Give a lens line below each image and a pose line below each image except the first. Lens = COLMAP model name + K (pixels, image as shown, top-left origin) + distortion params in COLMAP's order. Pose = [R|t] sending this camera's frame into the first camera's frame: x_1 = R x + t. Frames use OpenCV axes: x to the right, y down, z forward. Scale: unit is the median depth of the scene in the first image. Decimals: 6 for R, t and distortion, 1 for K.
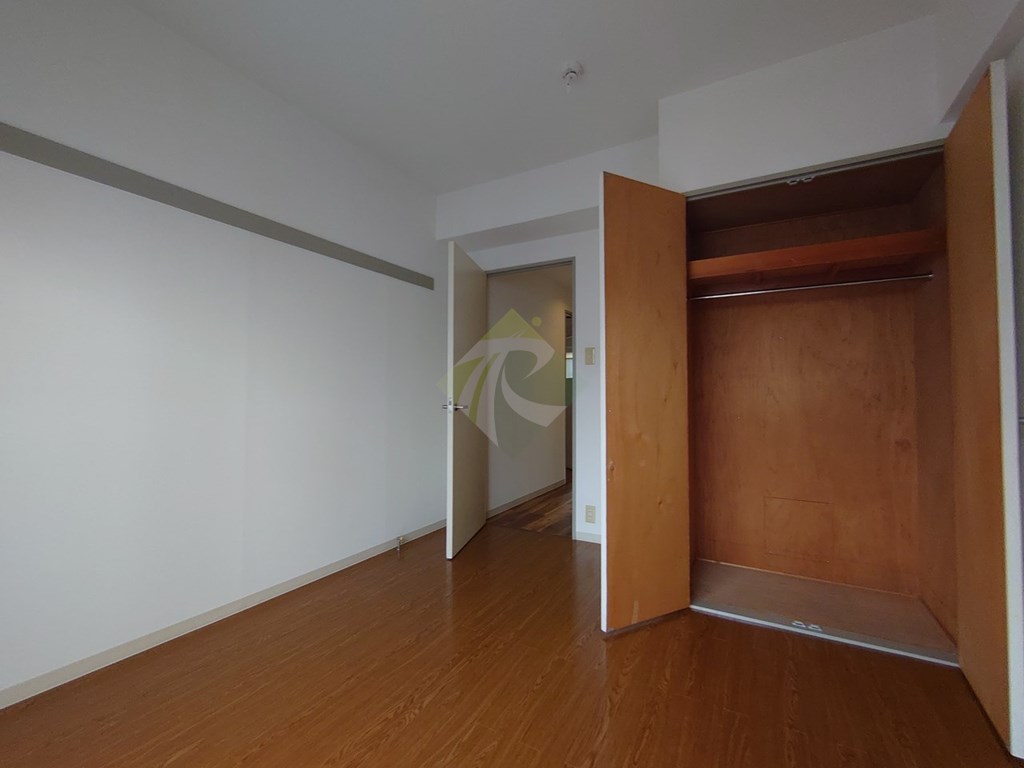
lens RADIAL K [[441.4, 0, 511.4], [0, 441.4, 379.9], [0, 0, 1]] dist [0.004621, -0.002797]
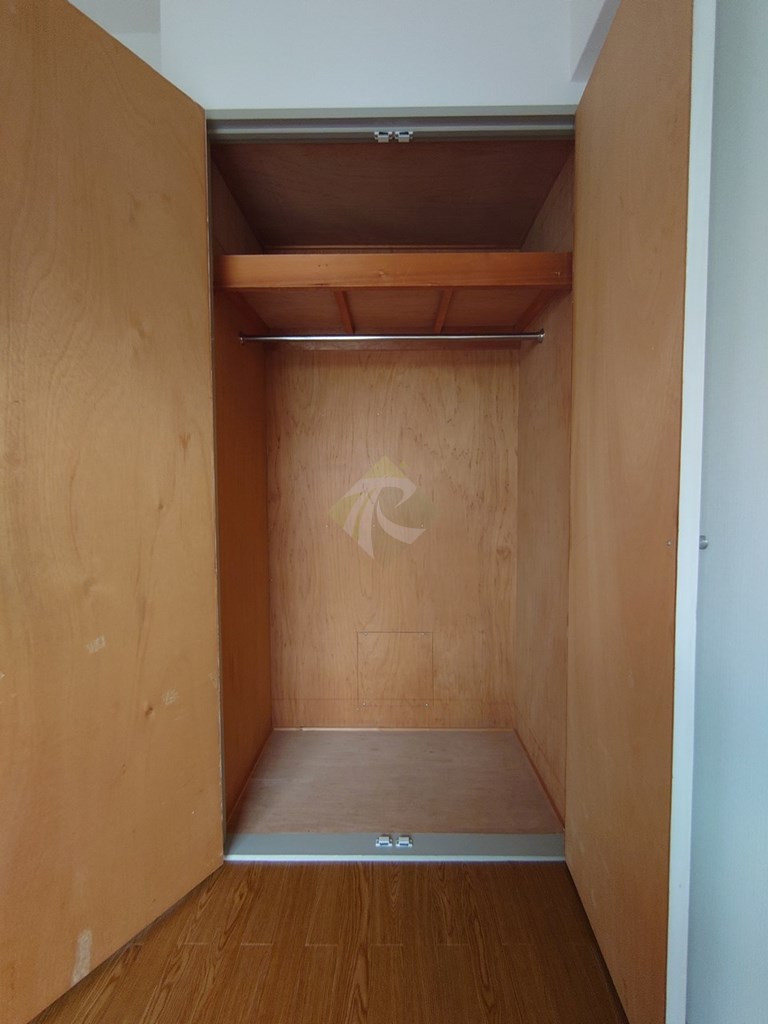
lens RADIAL K [[441.4, 0, 385.6], [0, 441.4, 512.6], [0, 0, 1]] dist [0.004621, -0.002797]
pose [[0.877624, -0.031943, 0.478285, 0.304566], [-0.007363, 0.996761, 0.080080, 0.007903], [-0.479294, -0.073802, 0.874546, 0.396041]]
